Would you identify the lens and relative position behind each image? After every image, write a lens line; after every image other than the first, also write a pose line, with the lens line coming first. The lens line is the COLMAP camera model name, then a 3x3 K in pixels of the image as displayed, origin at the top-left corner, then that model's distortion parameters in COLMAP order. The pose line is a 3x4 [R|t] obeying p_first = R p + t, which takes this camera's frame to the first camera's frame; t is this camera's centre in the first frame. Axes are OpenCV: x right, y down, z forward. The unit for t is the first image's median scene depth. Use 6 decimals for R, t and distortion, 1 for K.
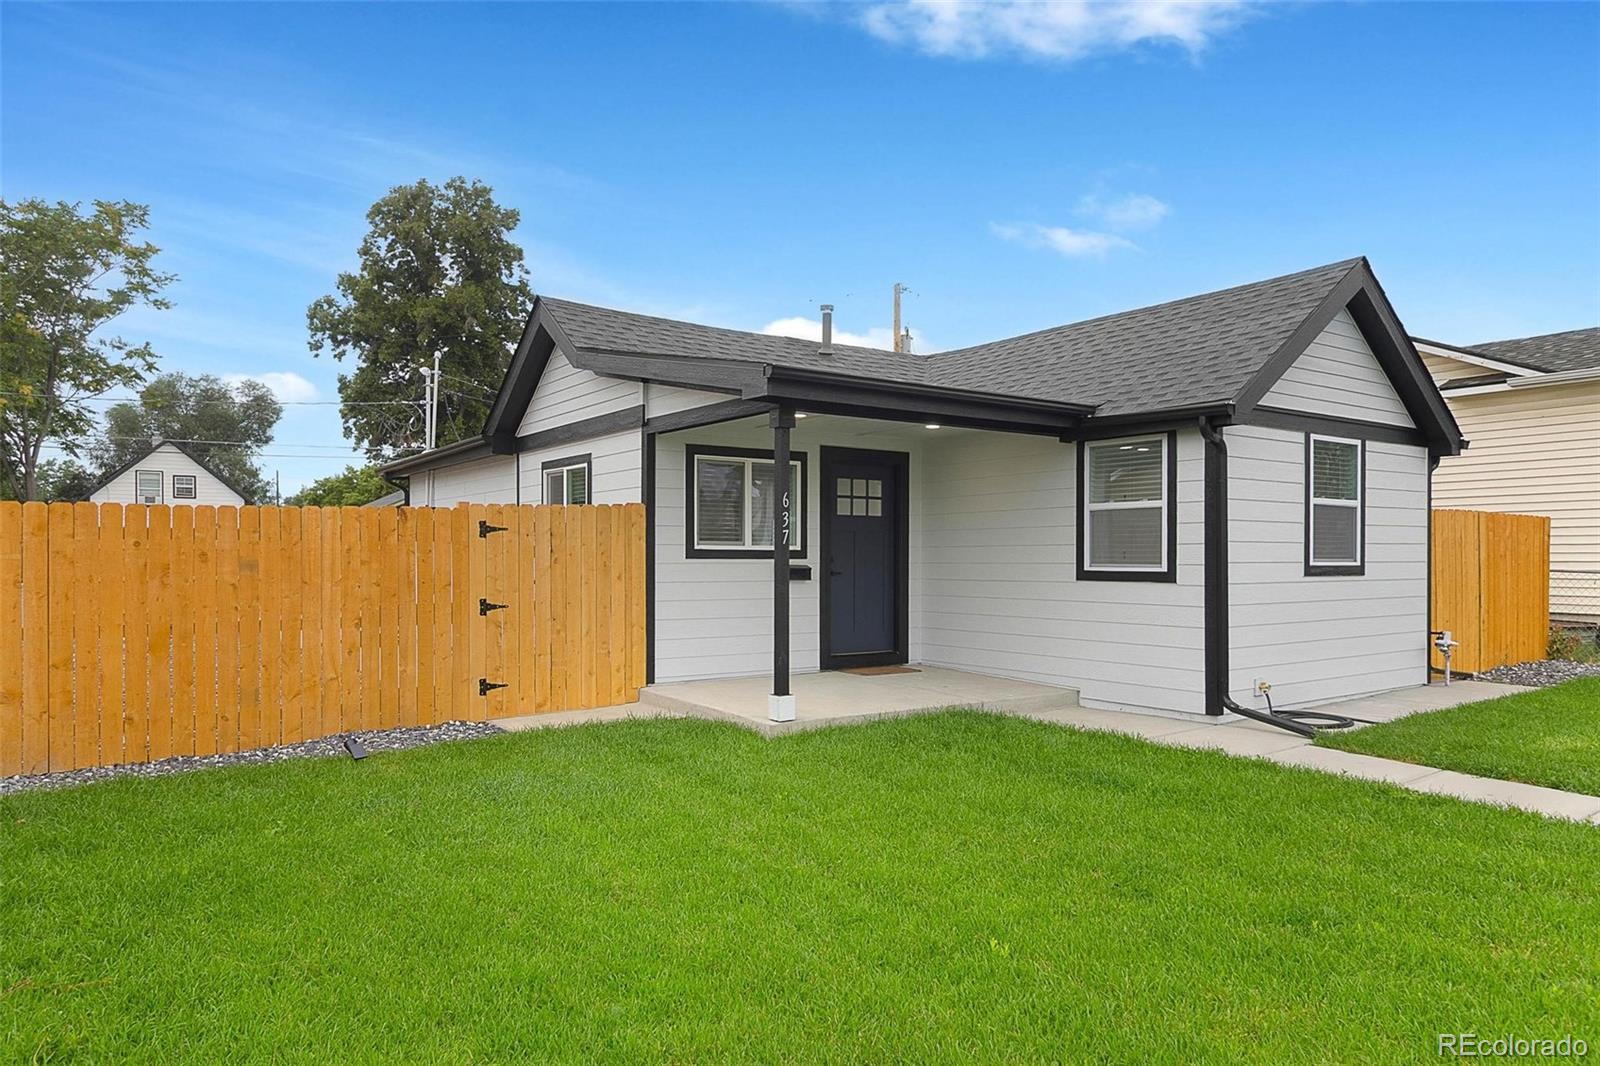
lens RADIAL K [[1068.6, 0, 795.1], [0, 1068.6, 545.3], [0, 0, 1]] dist [0.008540, -0.003650]
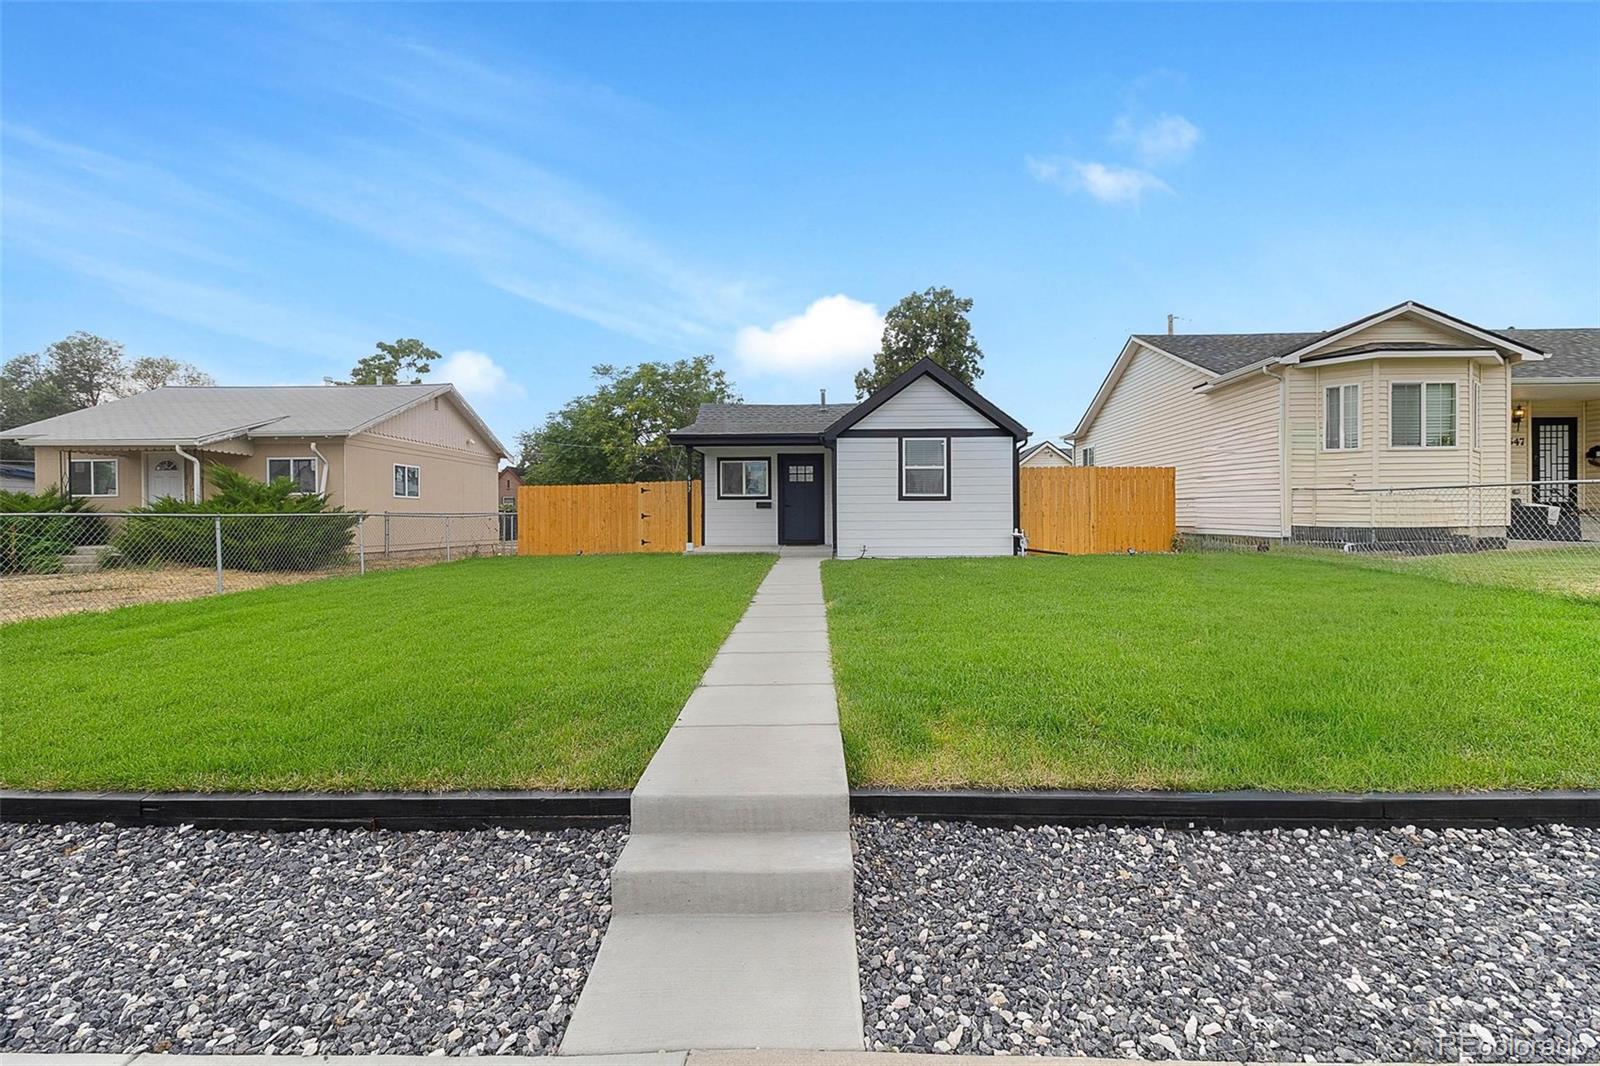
lens RADIAL K [[760.8, 0, 788.2], [0, 760.8, 520.7], [0, 0, 1]] dist [0.002394, 0.000809]
pose [[0.789059, -0.005623, -0.614292, 0.237589], [0.012093, 0.999907, 0.006381, 0.010777], [0.614199, -0.012463, 0.789053, -0.079117]]
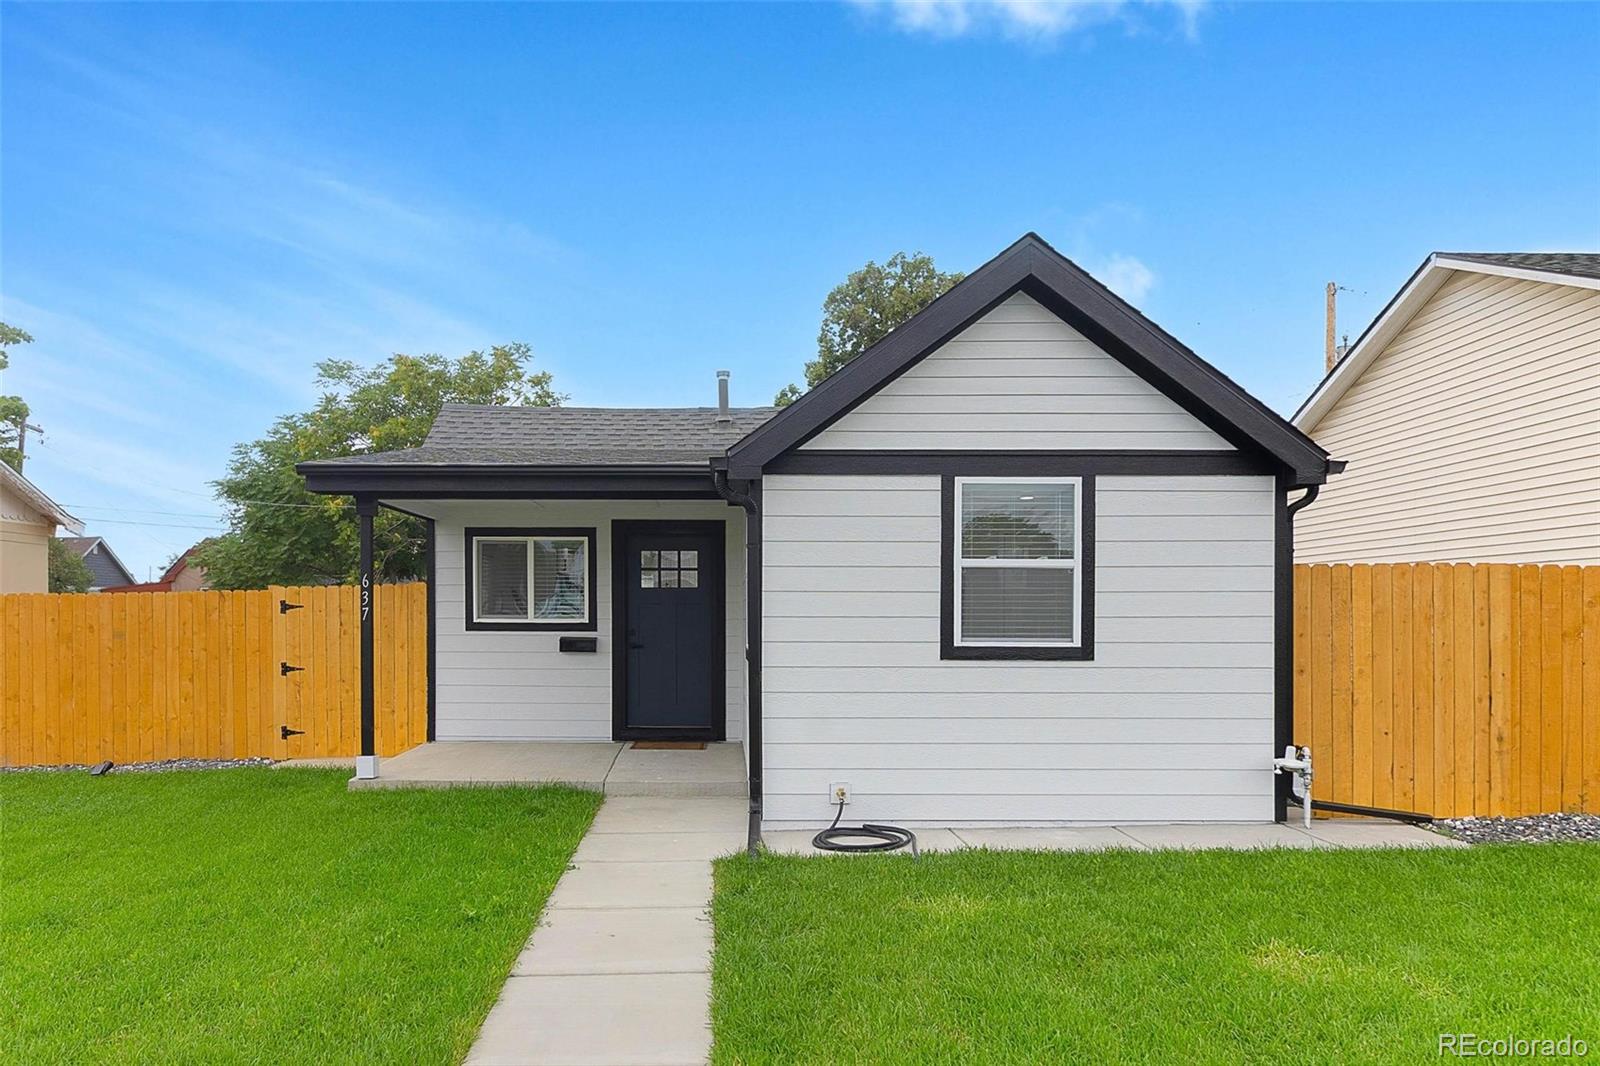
lens RADIAL K [[1068.6, 0, 704.3], [0, 1068.6, 623.6], [0, 0, 1]] dist [0.008540, -0.003650]
pose [[0.806480, 0.003657, -0.591251, 0.147450], [0.006065, 0.999877, 0.014459, -0.001858], [0.591231, -0.015247, 0.806358, 0.048706]]
